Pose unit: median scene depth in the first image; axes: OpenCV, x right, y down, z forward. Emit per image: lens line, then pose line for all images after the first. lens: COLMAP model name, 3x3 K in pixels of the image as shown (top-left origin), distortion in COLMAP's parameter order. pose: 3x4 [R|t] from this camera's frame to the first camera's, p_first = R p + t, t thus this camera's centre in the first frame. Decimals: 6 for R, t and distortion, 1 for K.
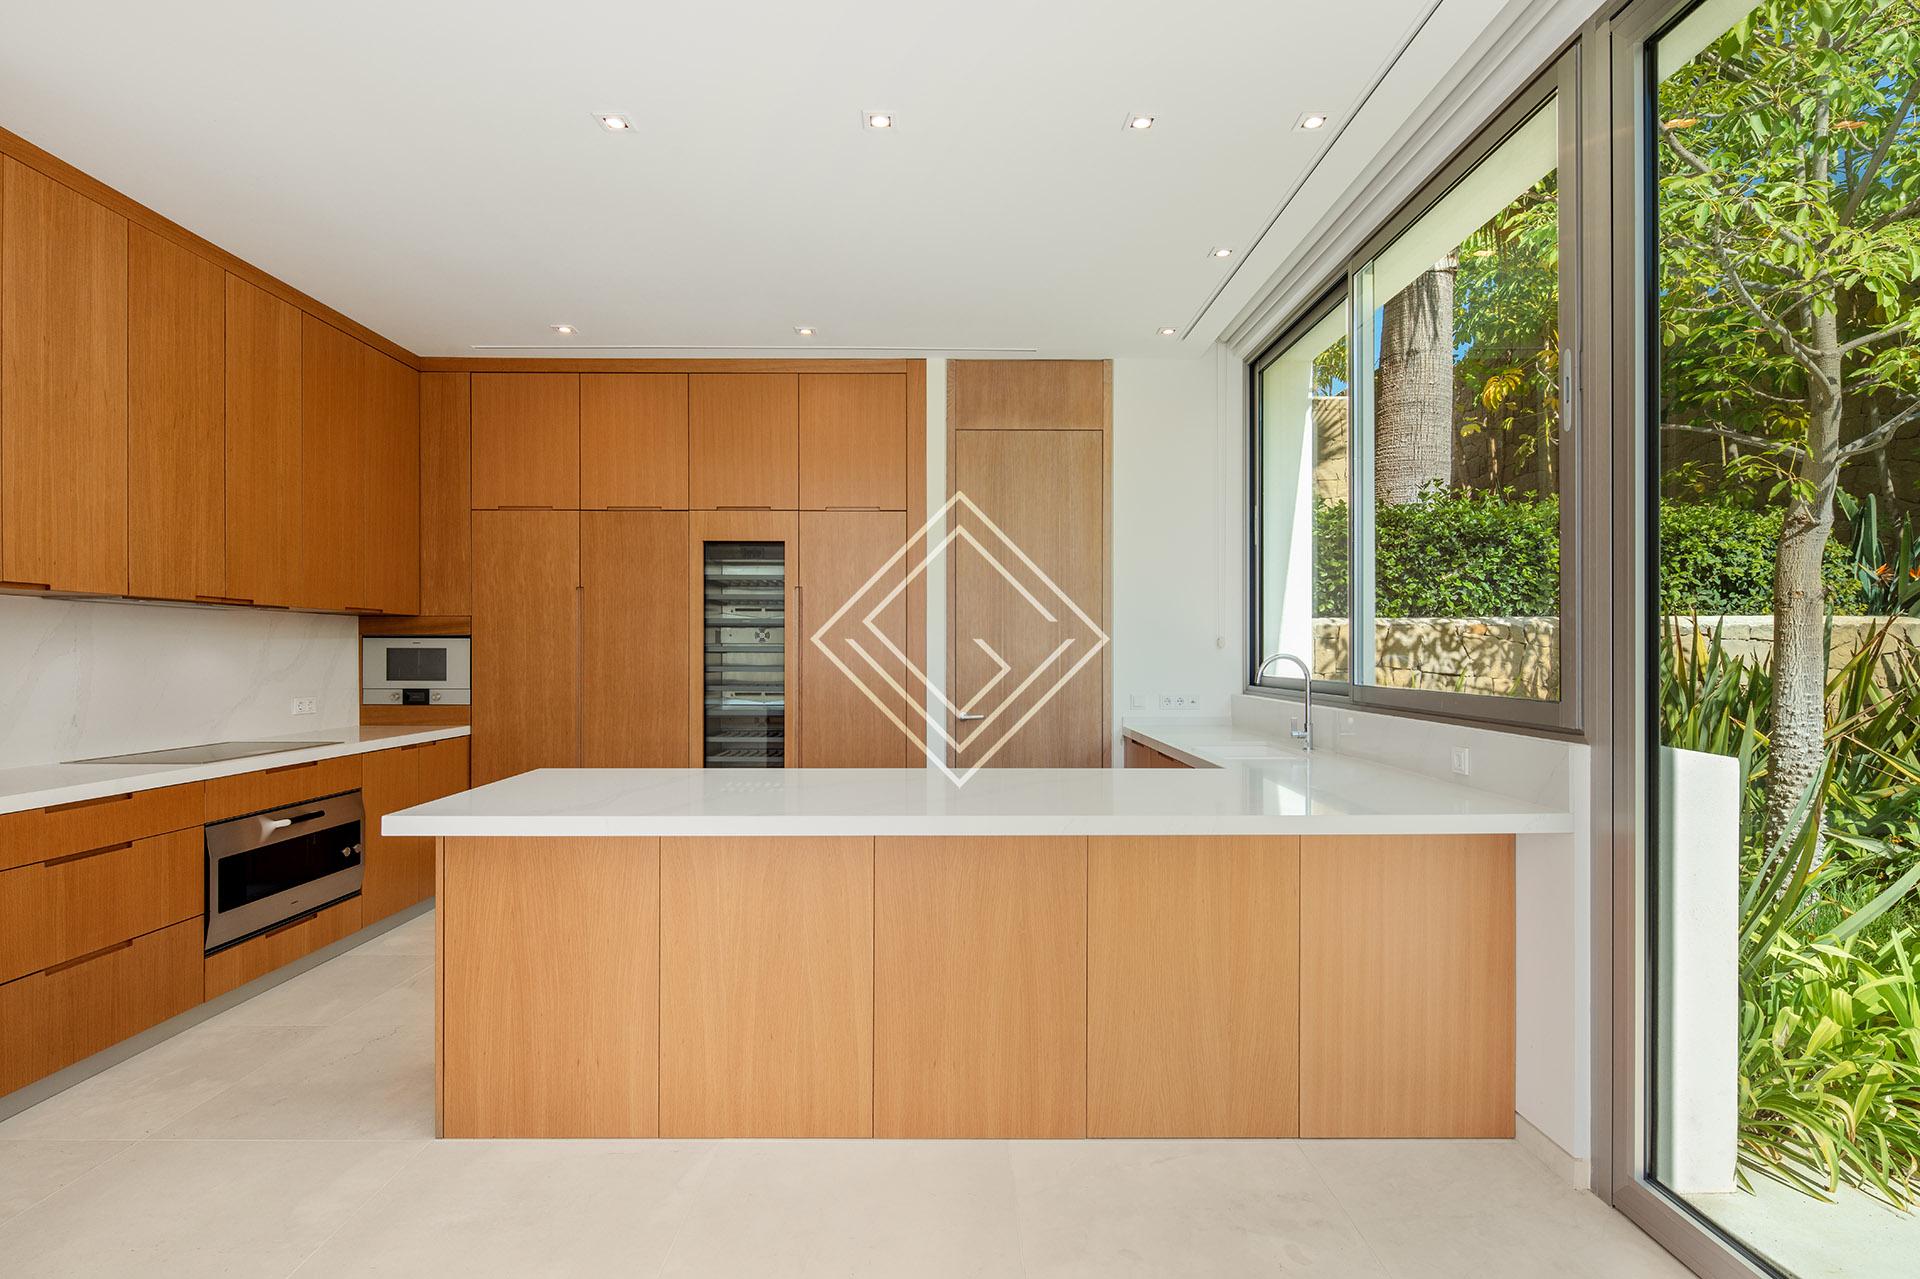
lens RADIAL K [[929.2, 0, 960.0], [0, 929.2, 639.5], [0, 0, 1]] dist [0.000501, 0.000049]
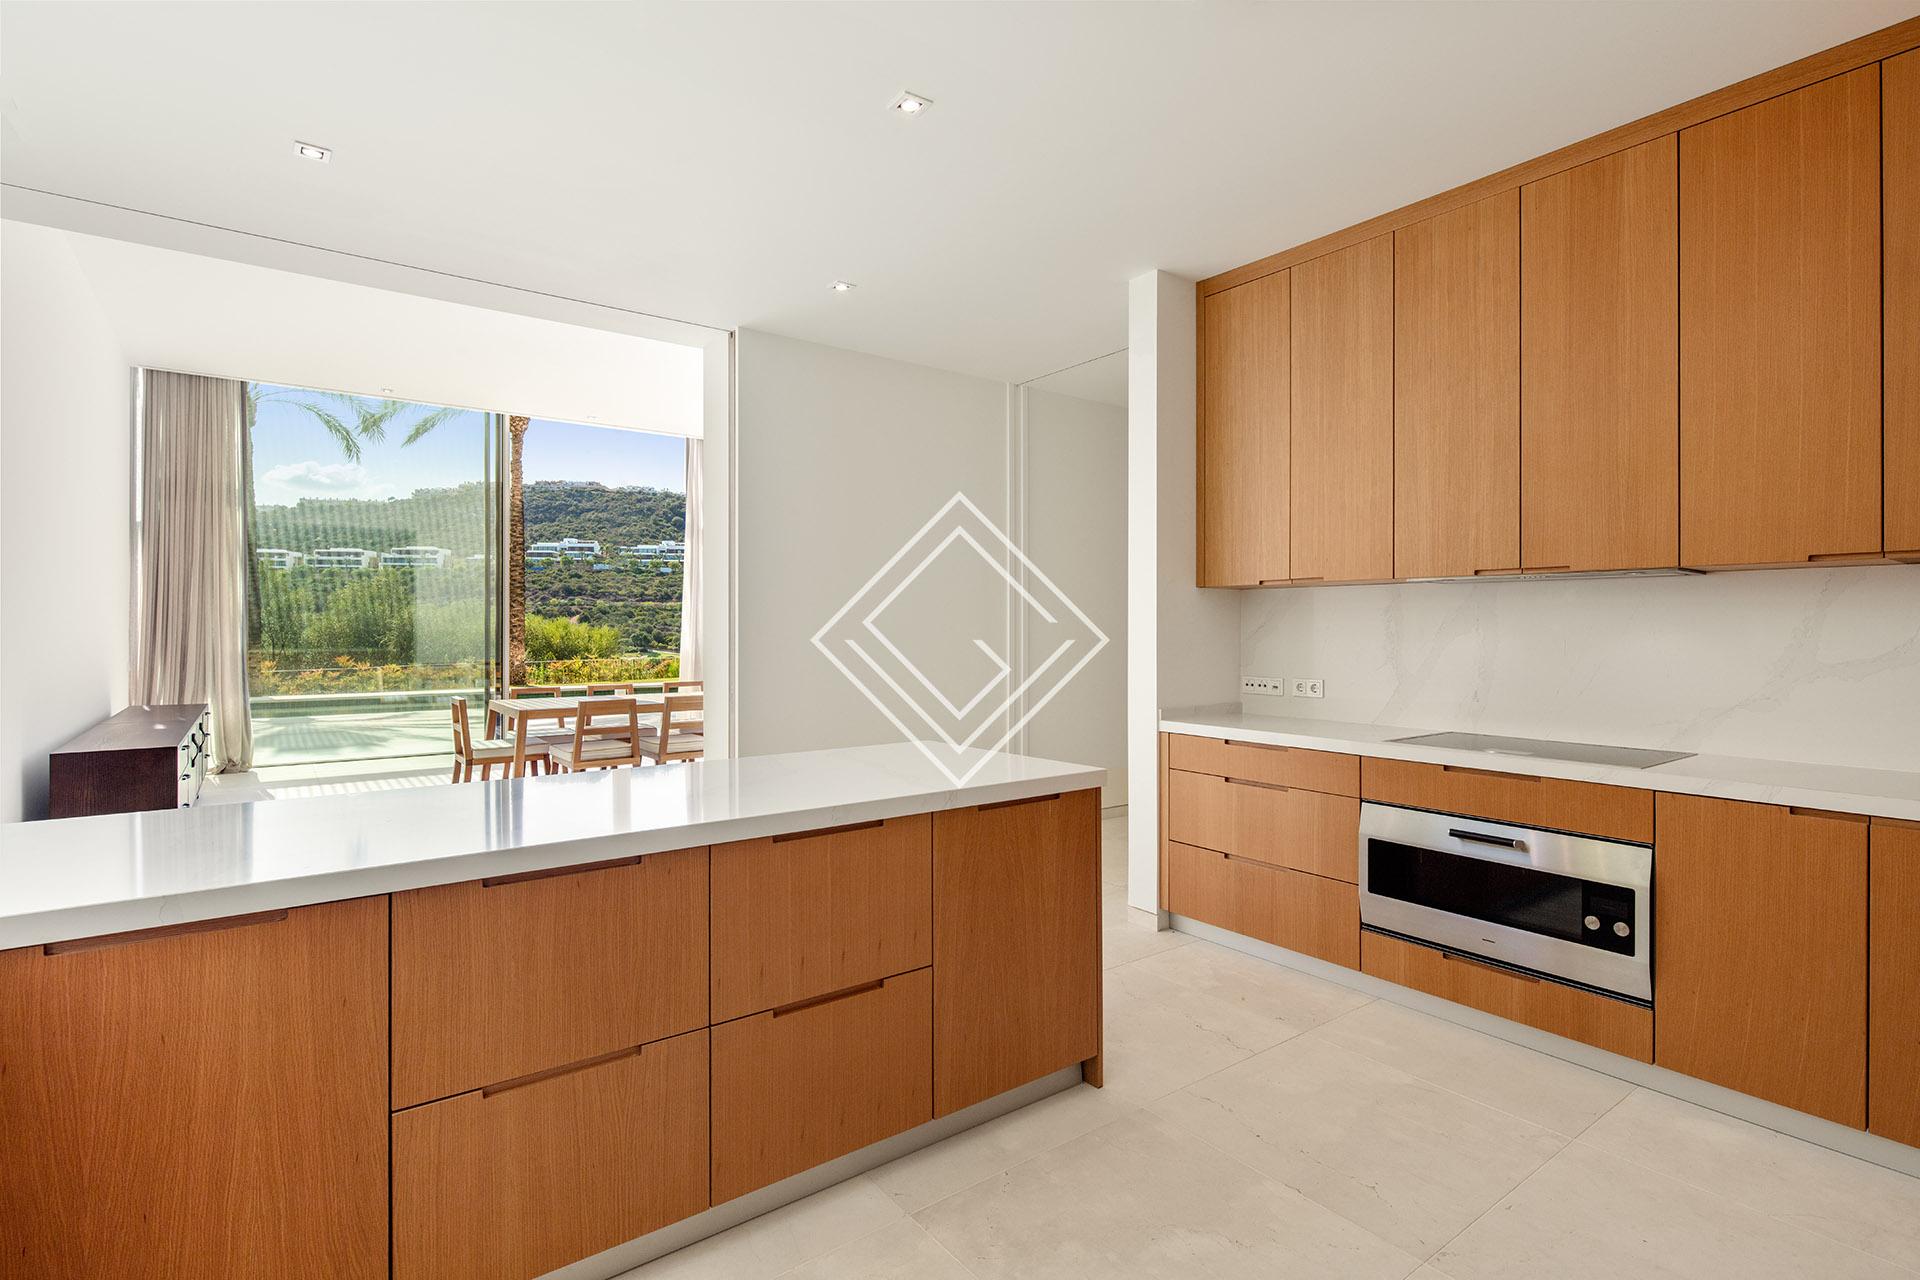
lens RADIAL K [[929.2, 0, 960.0], [0, 929.2, 640.0], [0, 0, 1]] dist [0.000501, 0.000049]
pose [[-0.805244, 0.005741, -0.592916, 0.139376], [0.005277, 0.999983, 0.002516, 0.017027], [0.592921, -0.001103, -0.805260, 1.440516]]
